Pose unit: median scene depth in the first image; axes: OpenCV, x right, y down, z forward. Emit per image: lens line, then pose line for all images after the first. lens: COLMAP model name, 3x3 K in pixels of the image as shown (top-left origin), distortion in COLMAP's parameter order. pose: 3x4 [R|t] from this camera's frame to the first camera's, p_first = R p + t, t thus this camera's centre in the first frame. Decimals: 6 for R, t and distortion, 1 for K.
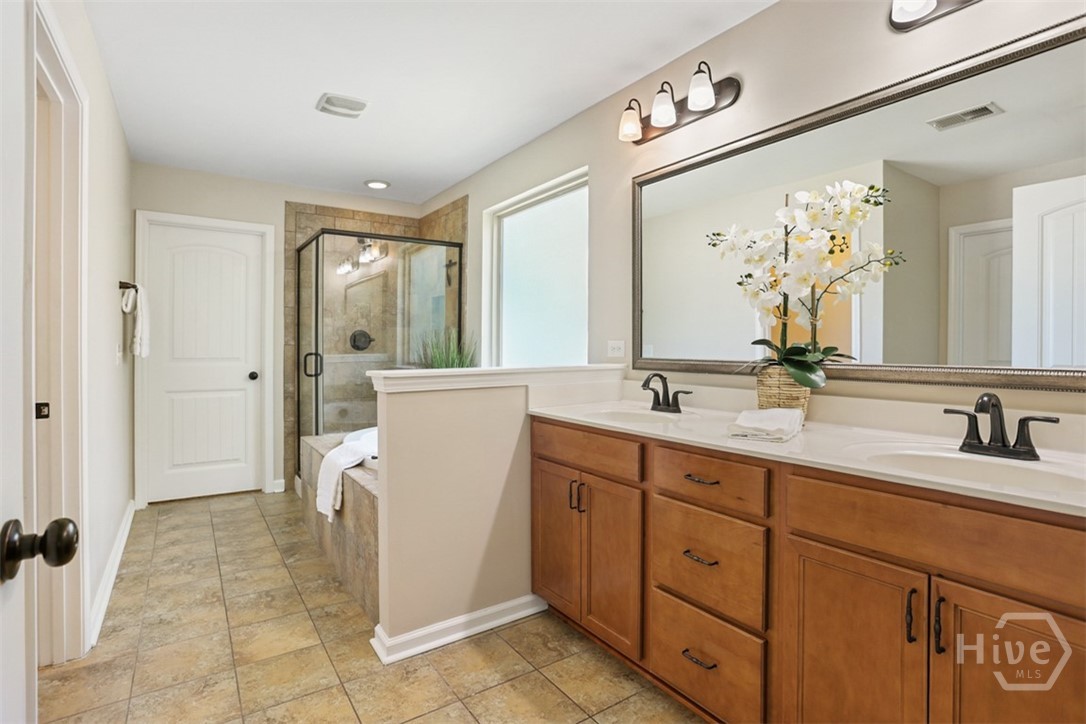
lens RADIAL K [[537.3, 0, 535.3], [0, 537.3, 346.6], [0, 0, 1]] dist [-0.037389, 0.011664]
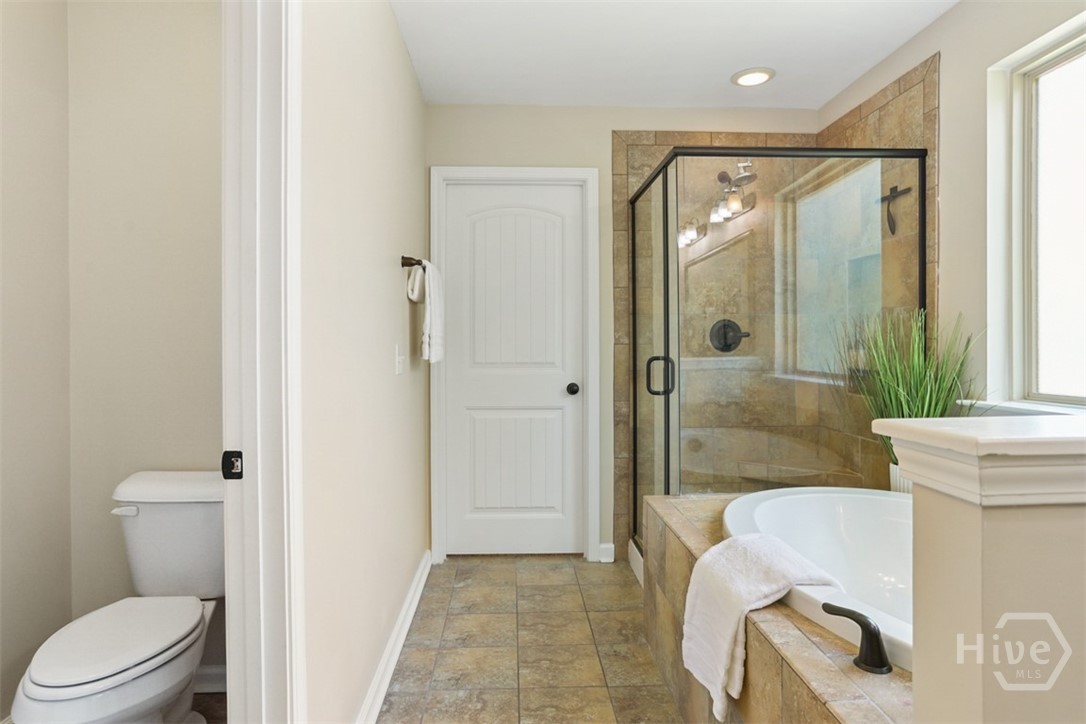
lens RADIAL K [[508.1, 0, 537.6], [0, 508.1, 341.8], [0, 0, 1]] dist [-0.026416, 0.000477]
pose [[0.849868, -0.007540, -0.526941, -0.224175], [0.005107, 0.999969, -0.006072, -0.002535], [0.526971, 0.002469, 0.849880, 0.422148]]
